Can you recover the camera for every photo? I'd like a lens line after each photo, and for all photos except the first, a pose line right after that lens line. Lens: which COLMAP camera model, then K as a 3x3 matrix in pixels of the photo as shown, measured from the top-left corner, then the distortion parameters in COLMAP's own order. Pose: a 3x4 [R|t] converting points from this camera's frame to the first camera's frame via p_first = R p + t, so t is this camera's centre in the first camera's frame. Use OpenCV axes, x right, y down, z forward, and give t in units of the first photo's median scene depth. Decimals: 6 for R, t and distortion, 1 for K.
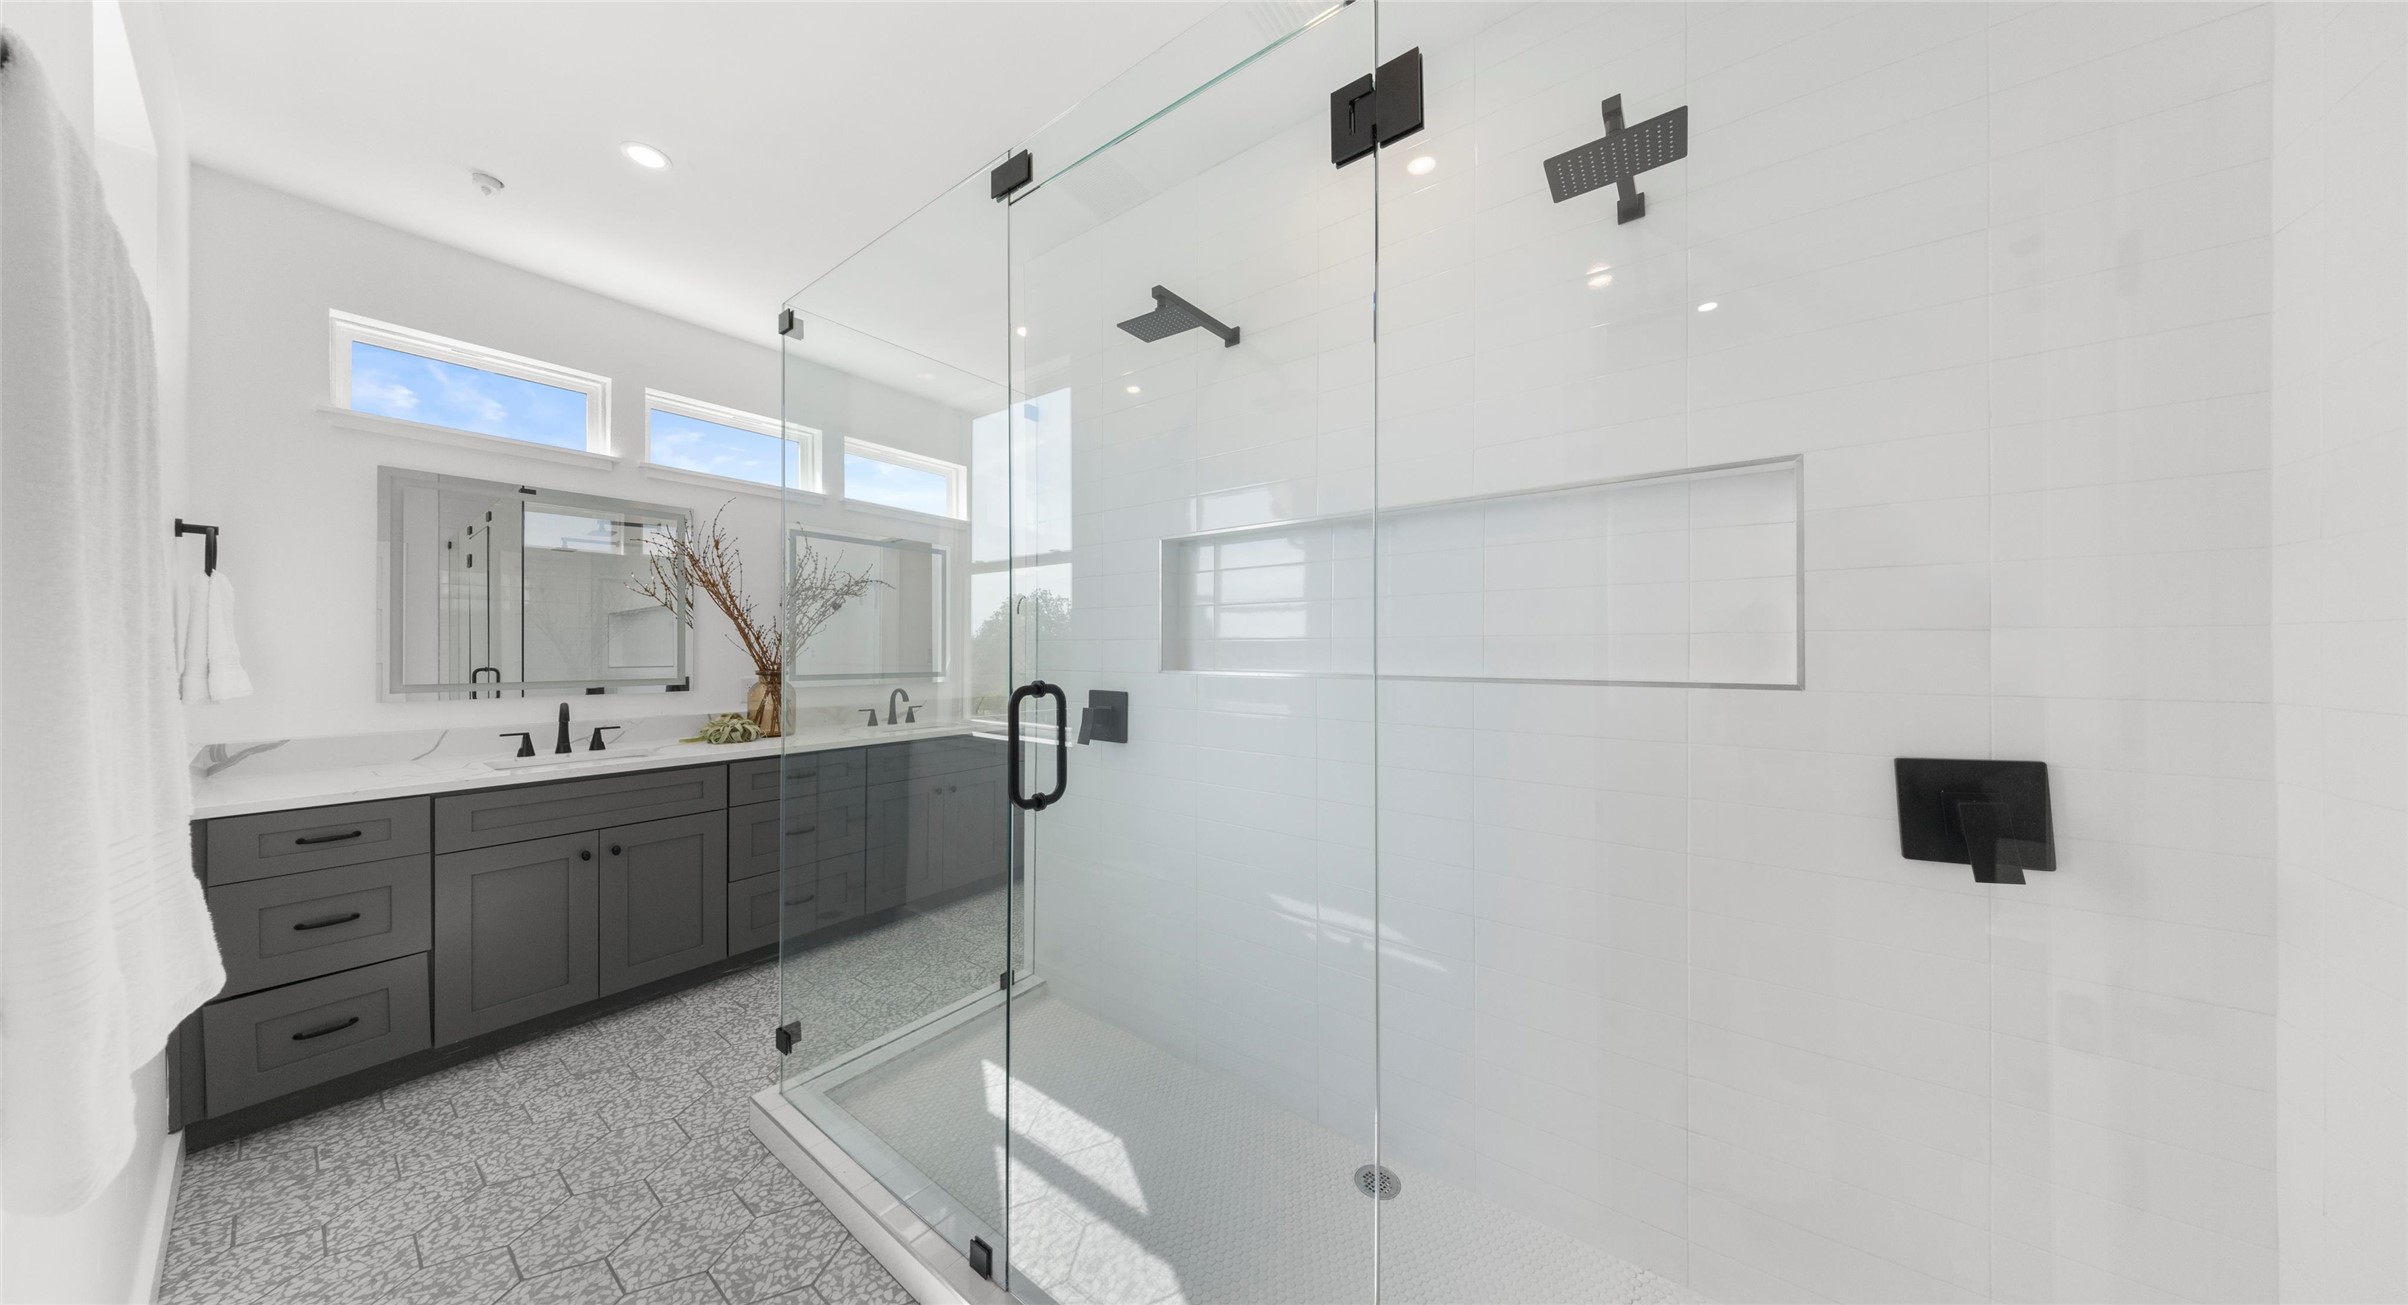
lens RADIAL K [[691.7, 0, 1203.0], [0, 691.7, 652.2], [0, 0, 1]] dist [-0.001575, 0.000004]
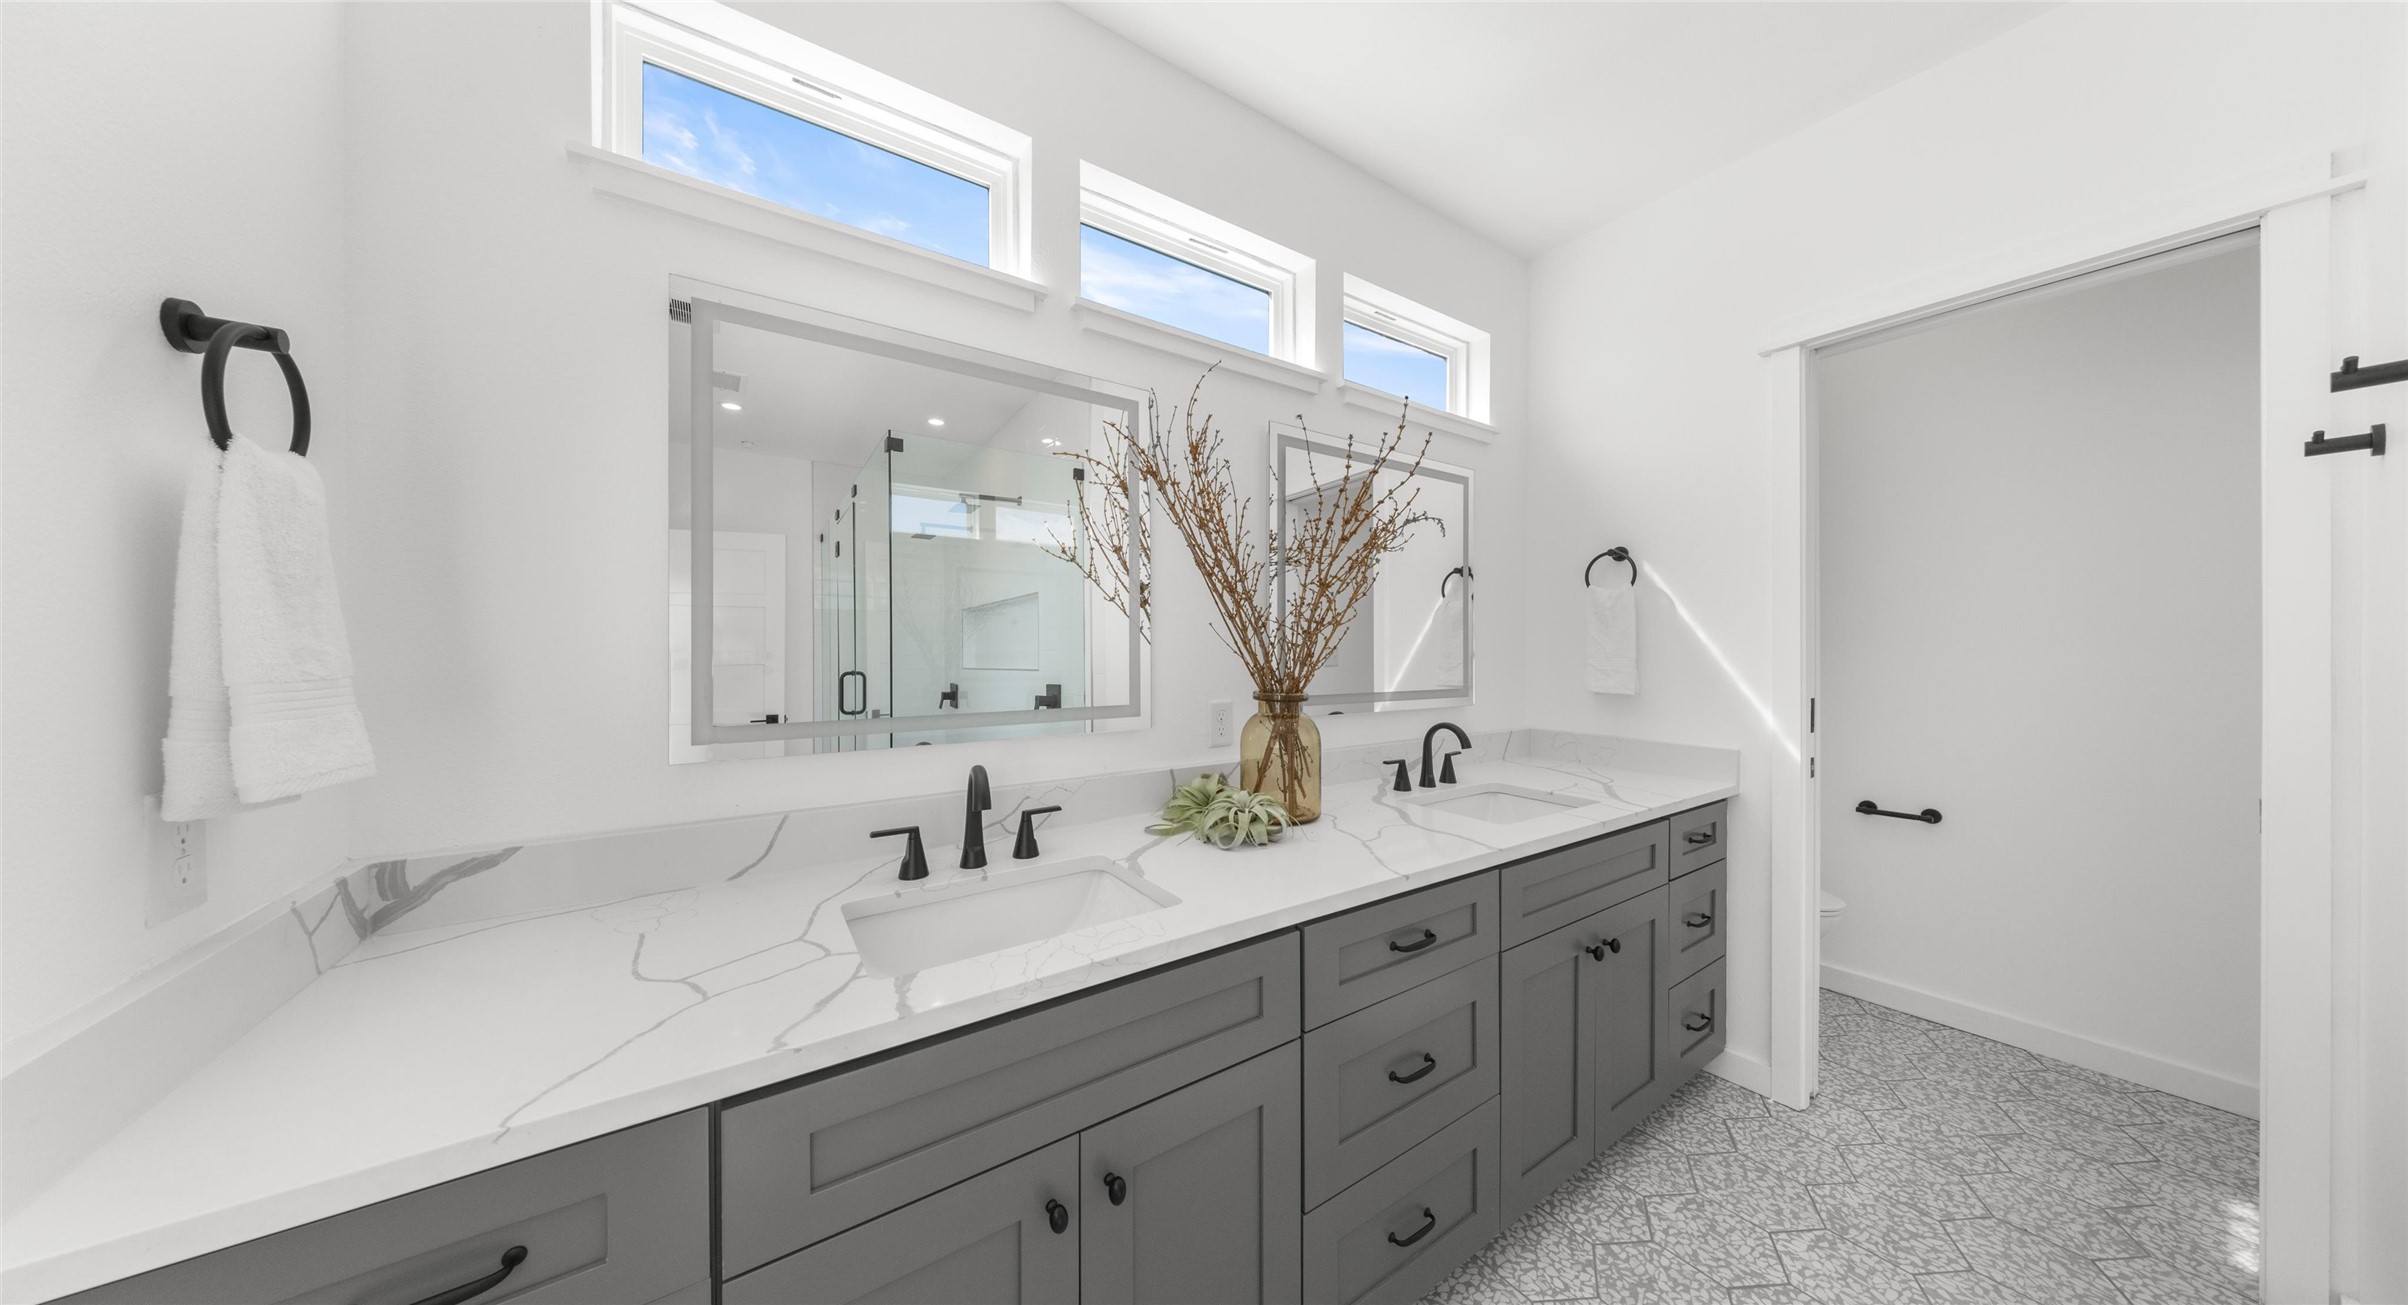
lens RADIAL K [[682.5, 0, 1195.7], [0, 682.5, 655.0], [0, 0, 1]] dist [0.001897, -0.000012]
pose [[0.942256, -0.000523, -0.334892, -0.516472], [0.001785, 0.999992, 0.003462, -0.003258], [0.334887, -0.003860, 0.942250, 0.502852]]
